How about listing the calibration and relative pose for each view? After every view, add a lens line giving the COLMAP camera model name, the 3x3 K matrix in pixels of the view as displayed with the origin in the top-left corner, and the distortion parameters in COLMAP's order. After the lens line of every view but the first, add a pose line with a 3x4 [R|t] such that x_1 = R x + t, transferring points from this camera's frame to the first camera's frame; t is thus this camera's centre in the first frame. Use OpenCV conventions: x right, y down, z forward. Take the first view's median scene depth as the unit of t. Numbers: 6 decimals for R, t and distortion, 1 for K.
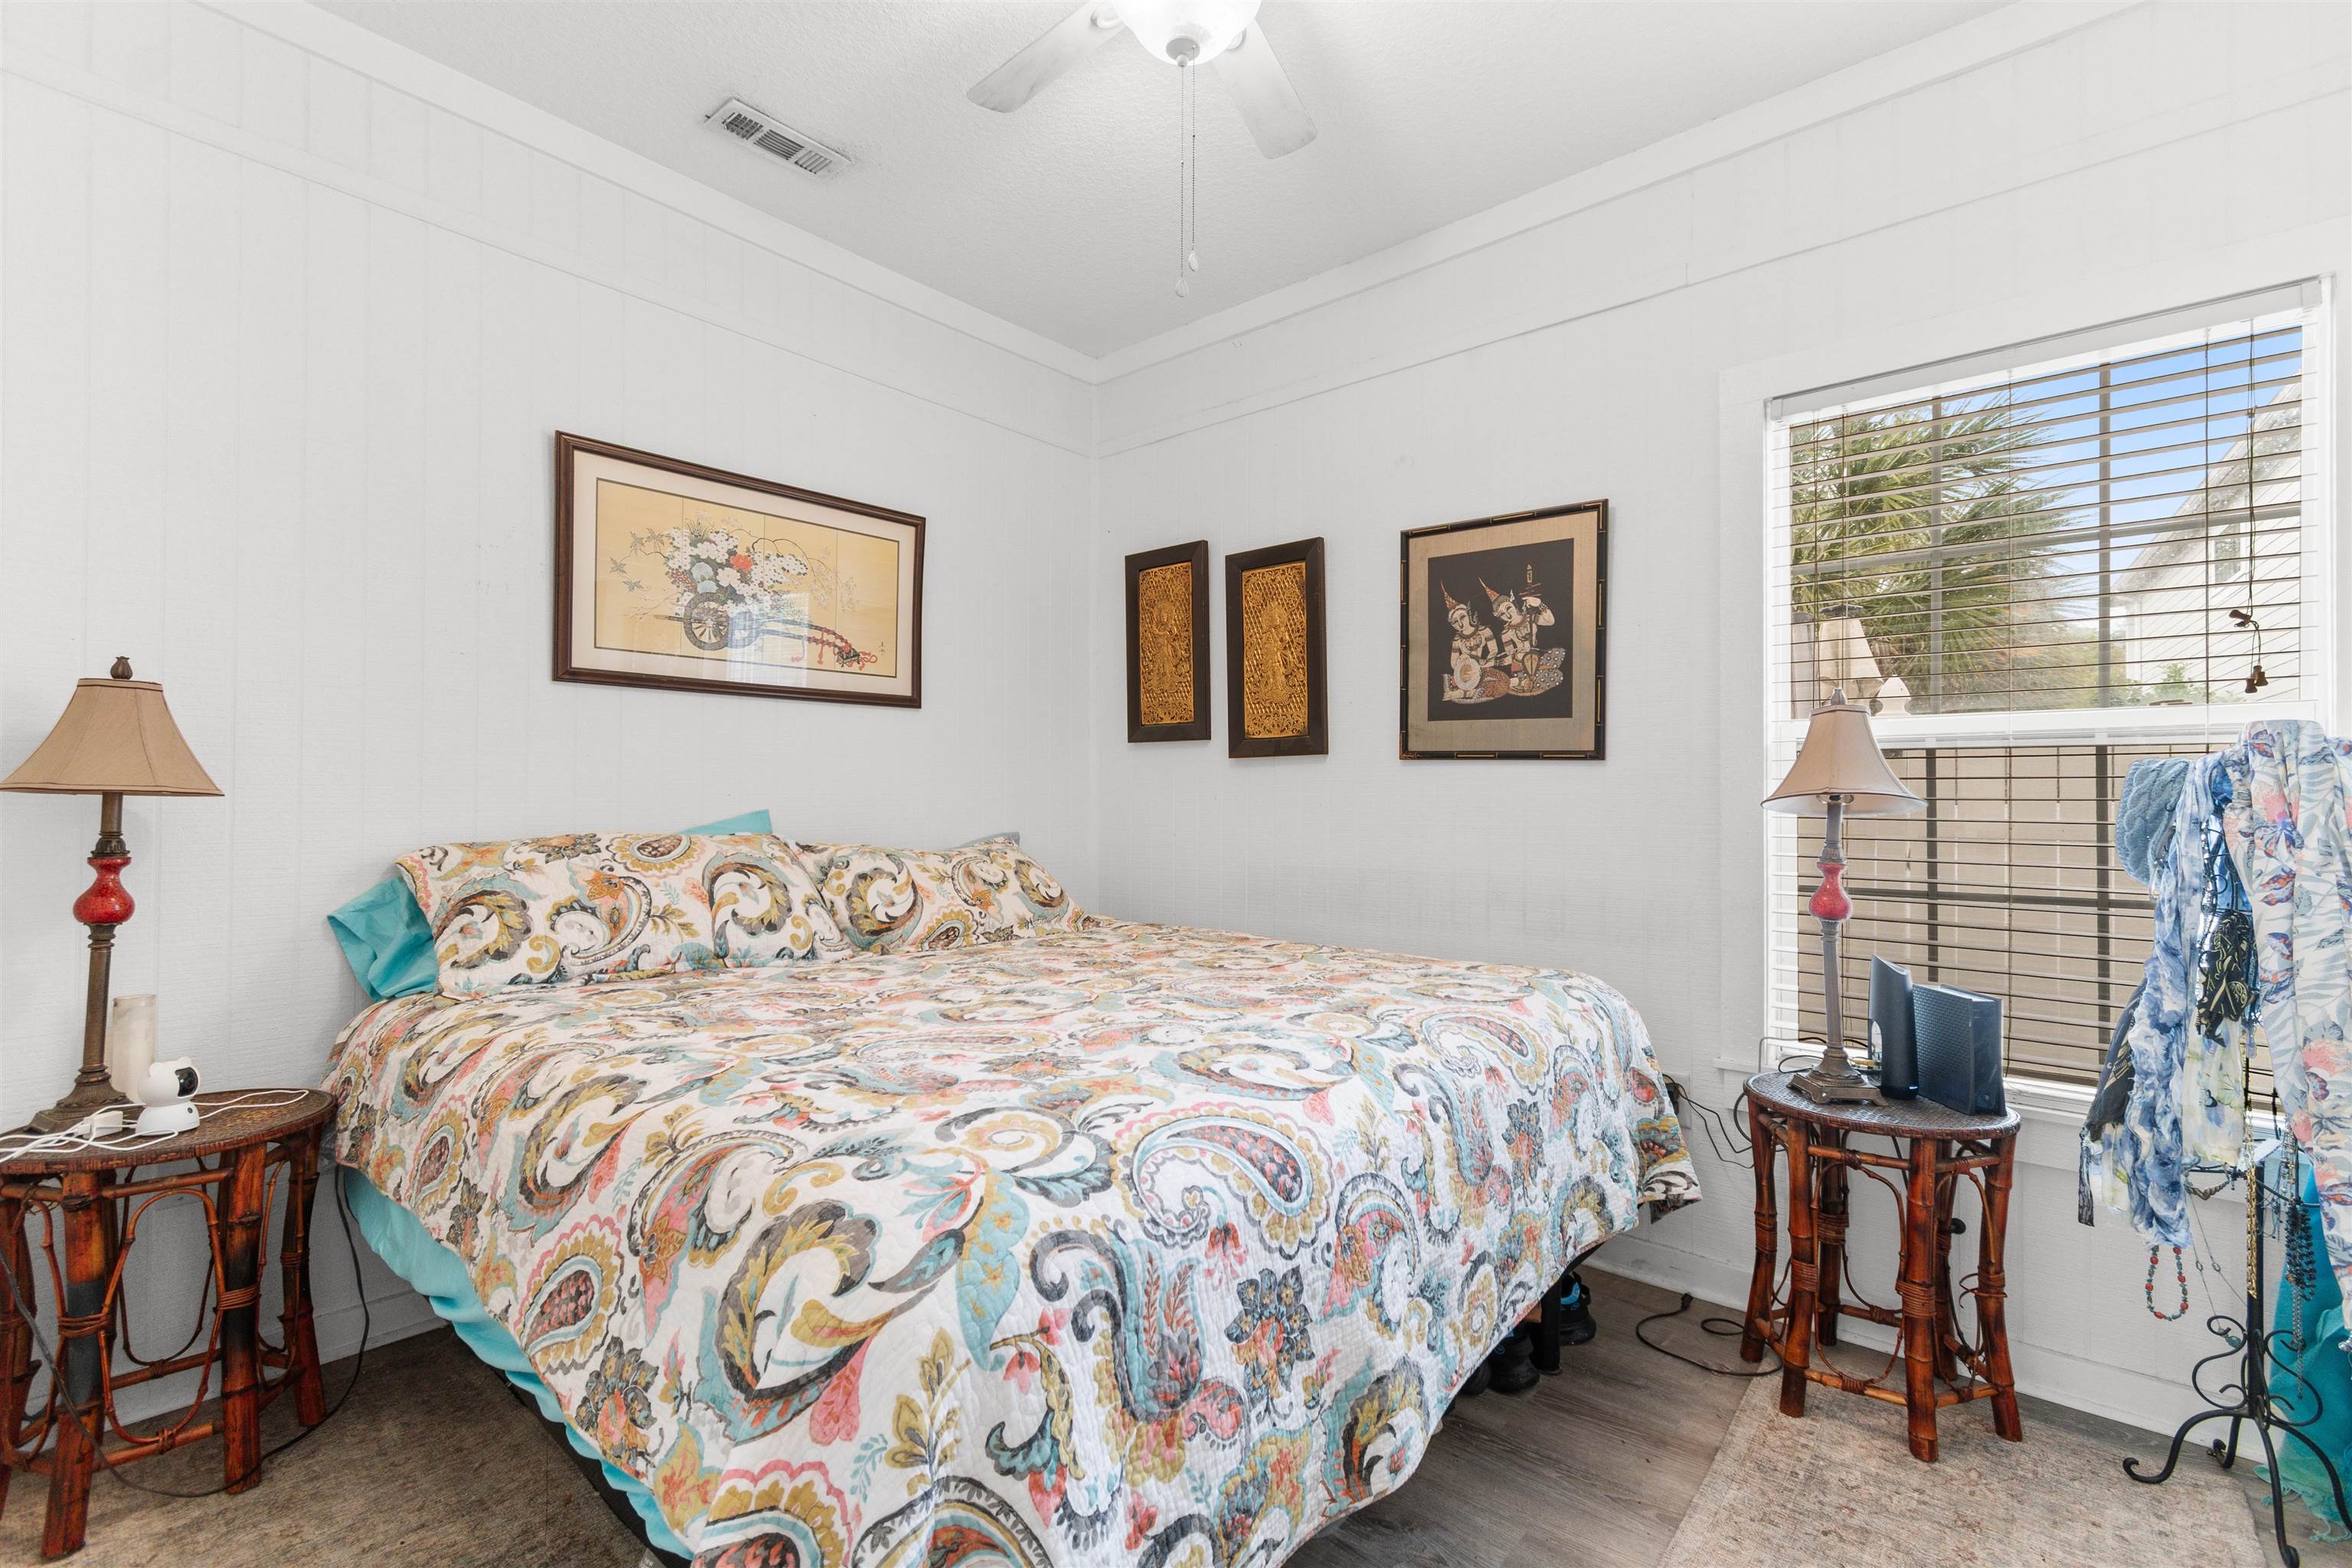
lens RADIAL K [[1060.2, 0, 1175.2], [0, 1060.2, 791.1], [0, 0, 1]] dist [0.007356, -0.001123]
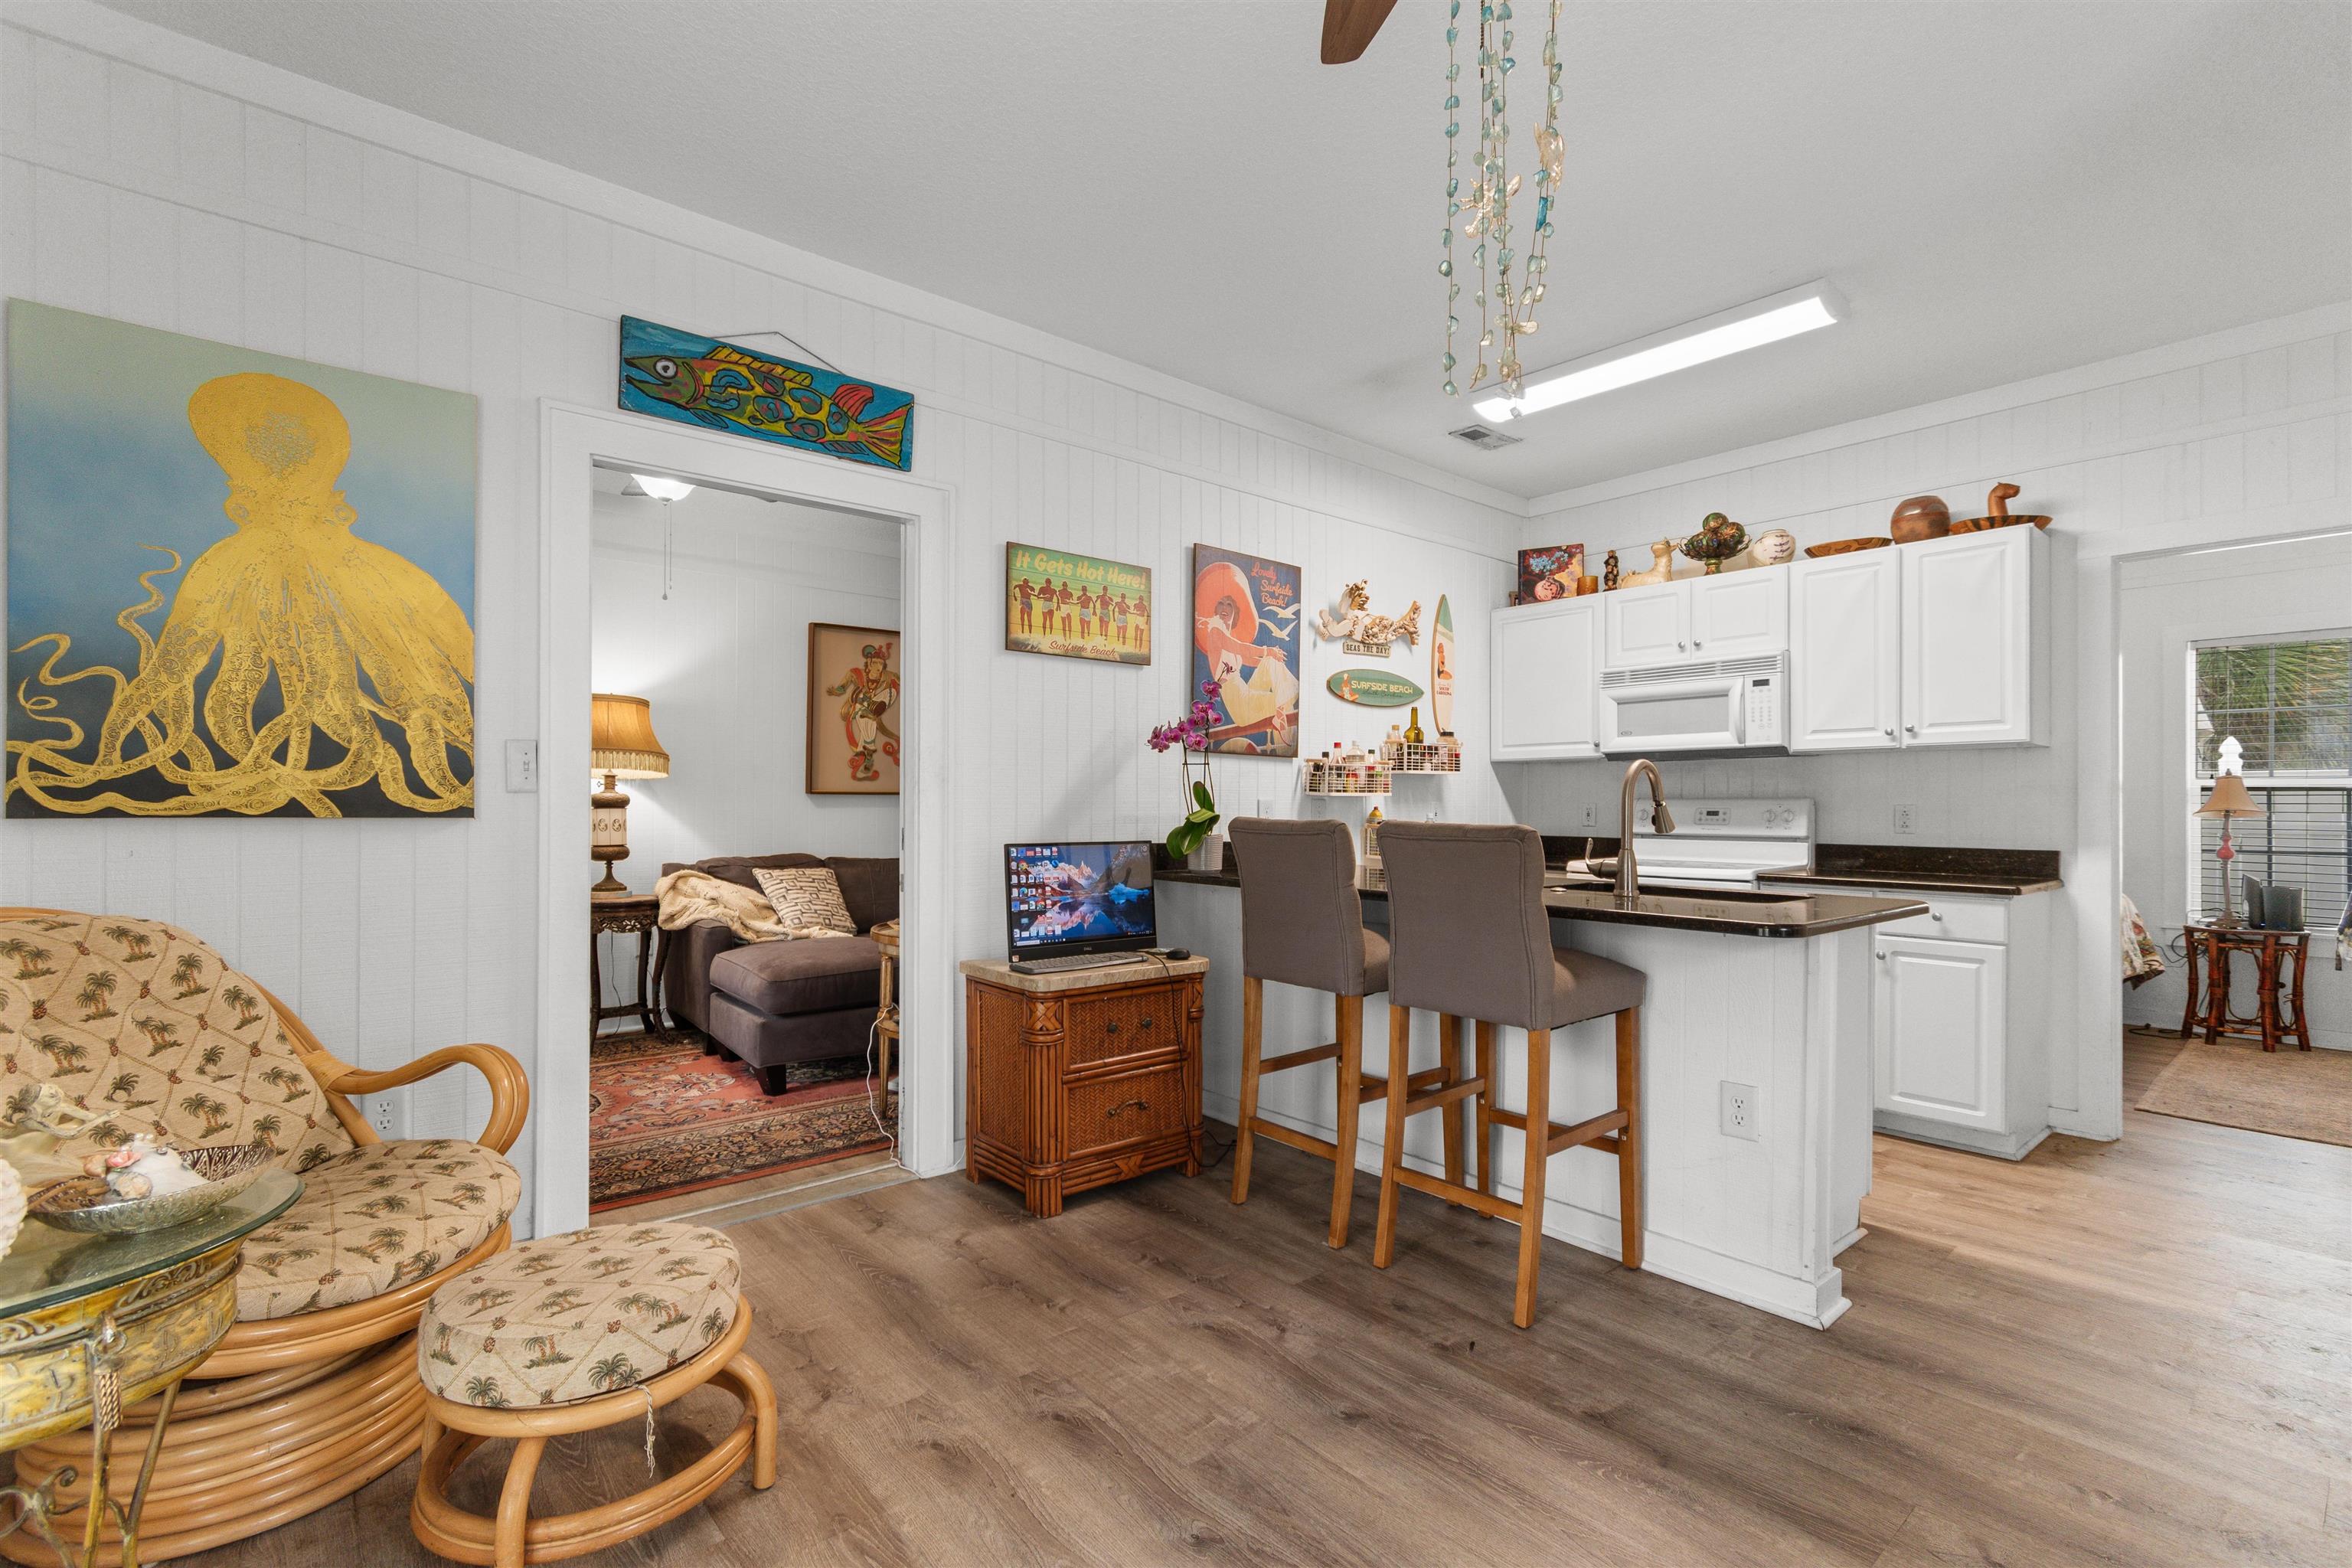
lens RADIAL K [[1060.2, 0, 1174.5], [0, 1060.2, 798.8], [0, 0, 1]] dist [0.007356, -0.001123]
pose [[0.987905, -0.001565, -0.155052, -1.566546], [0.001882, 0.999996, 0.001901, -0.036694], [0.155049, -0.002170, 0.987904, -2.034937]]
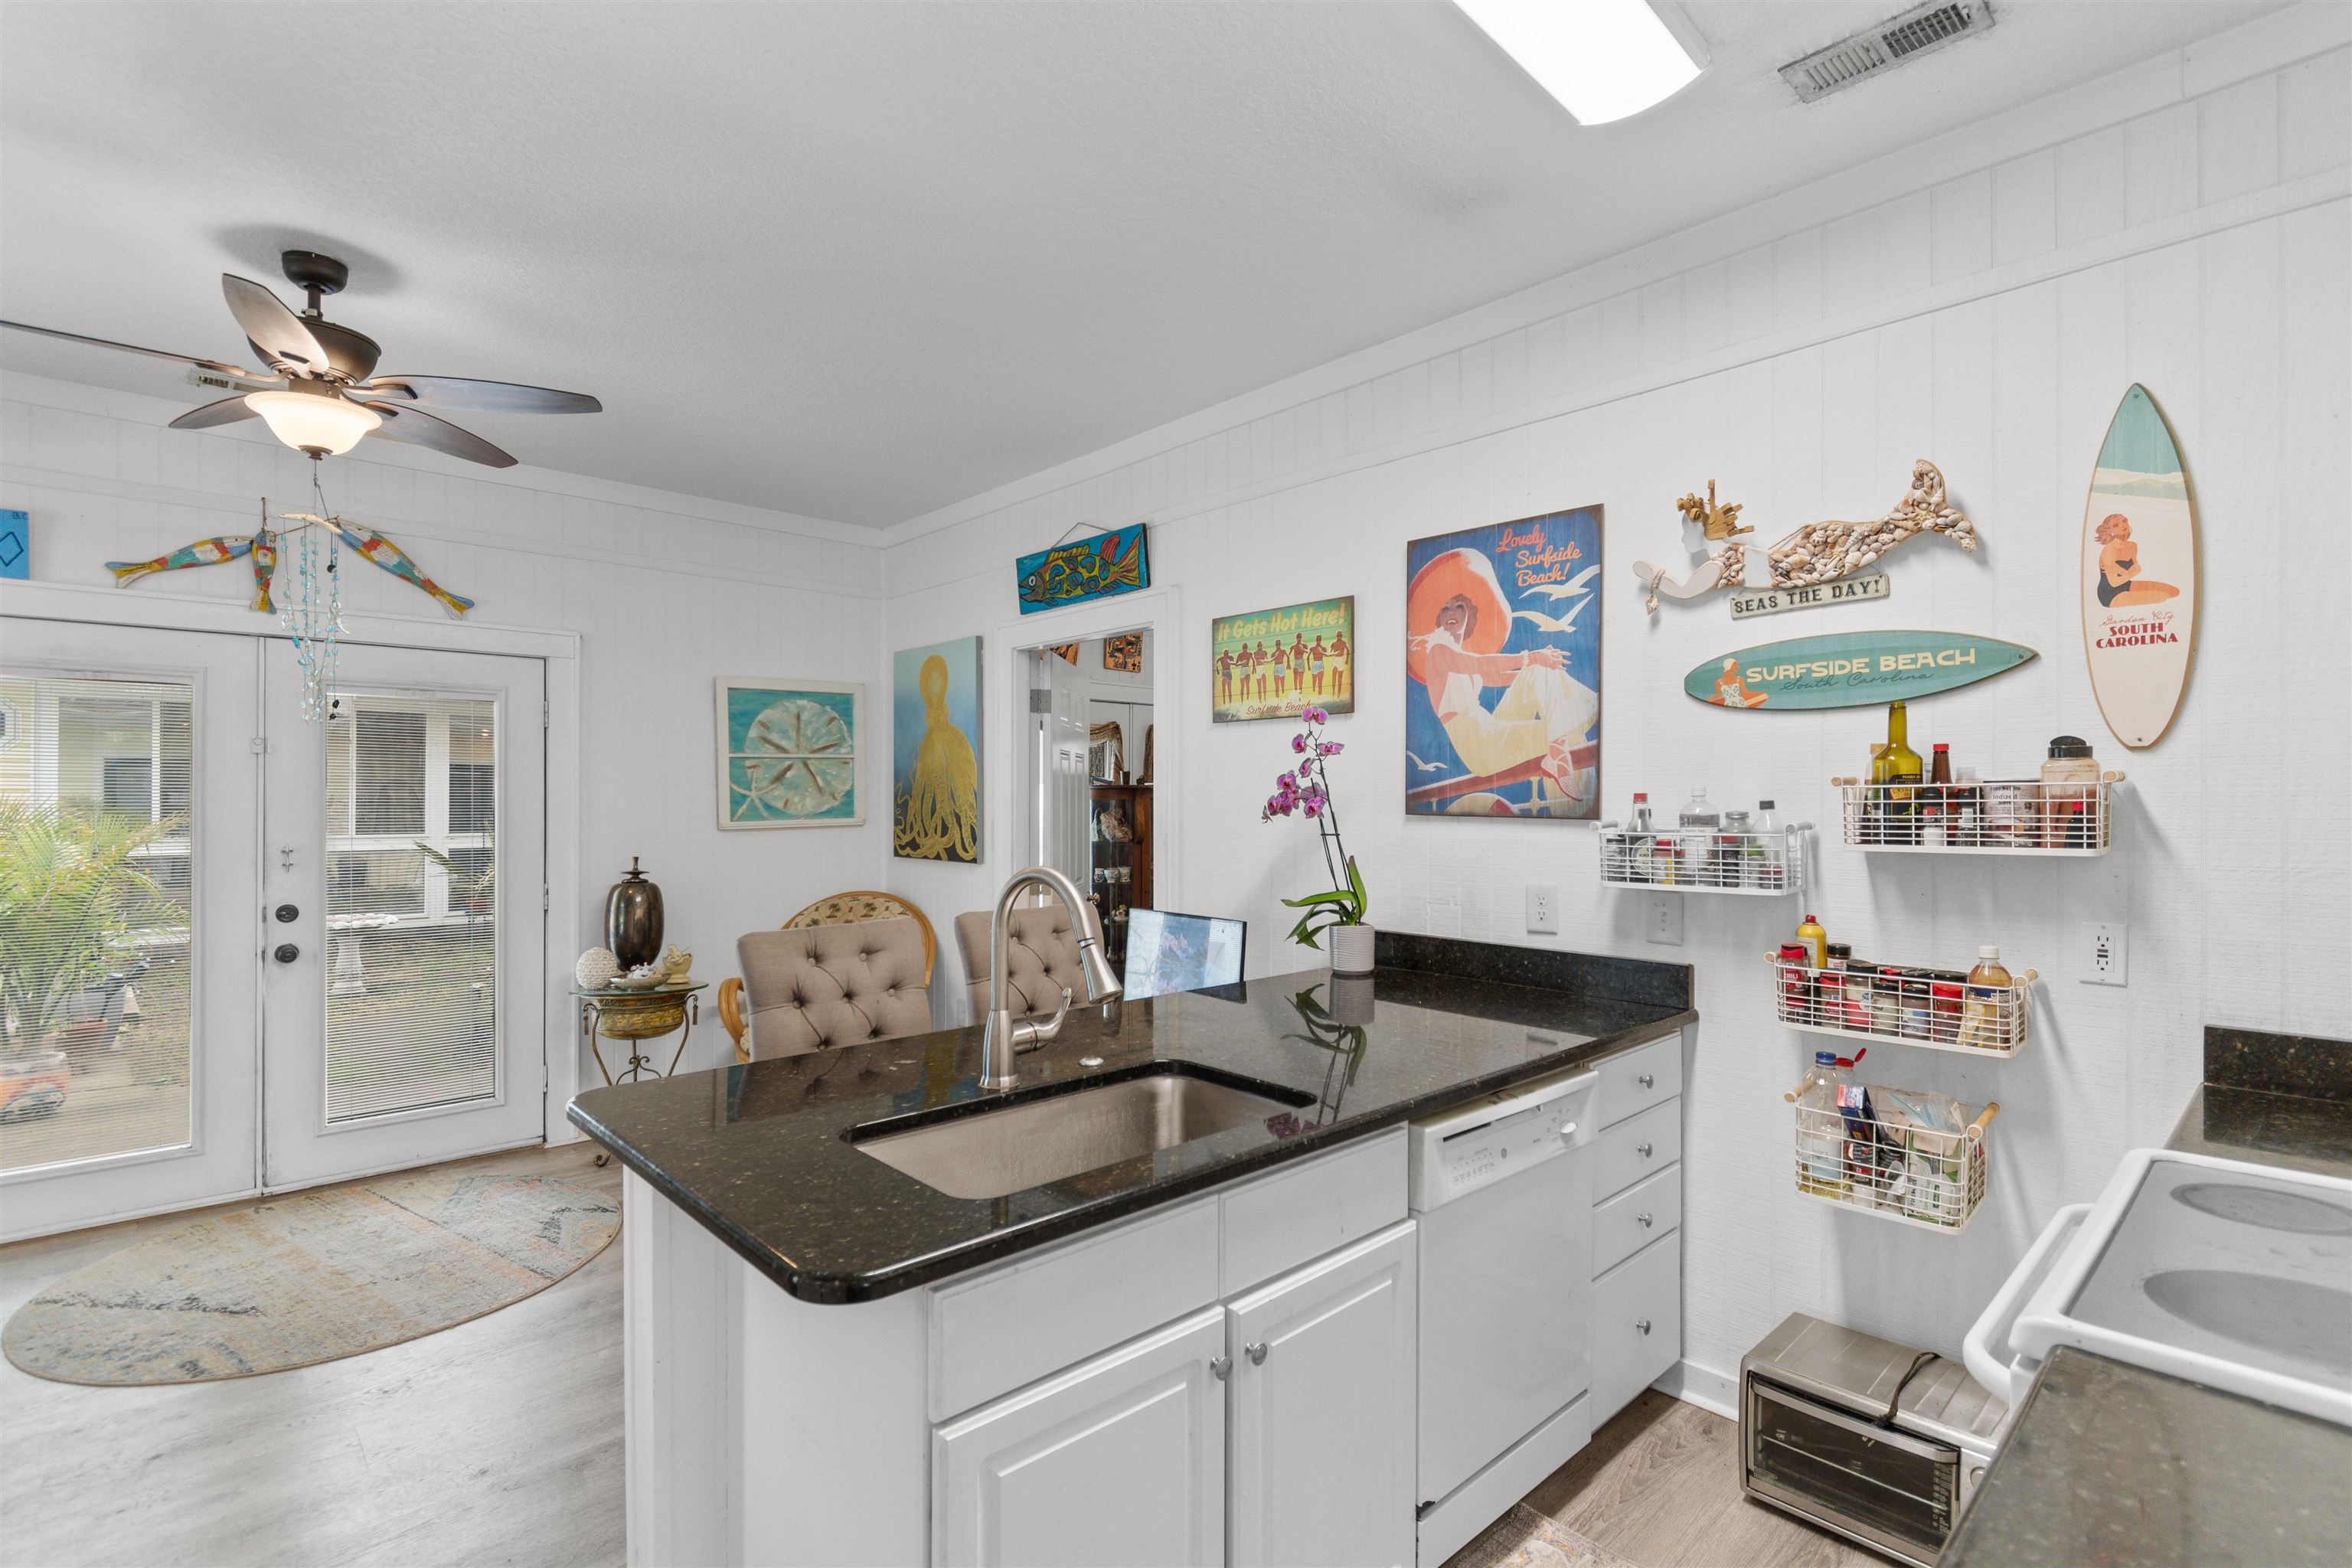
lens RADIAL K [[1098.9, 0, 1173.2], [0, 1098.9, 799.2], [0, 0, 1]] dist [0.000316, 0.000043]
pose [[-0.116503, -0.004143, -0.993182, -0.228923], [0.008328, 0.999952, -0.005148, -0.139675], [0.993155, -0.008871, -0.116463, -0.199307]]
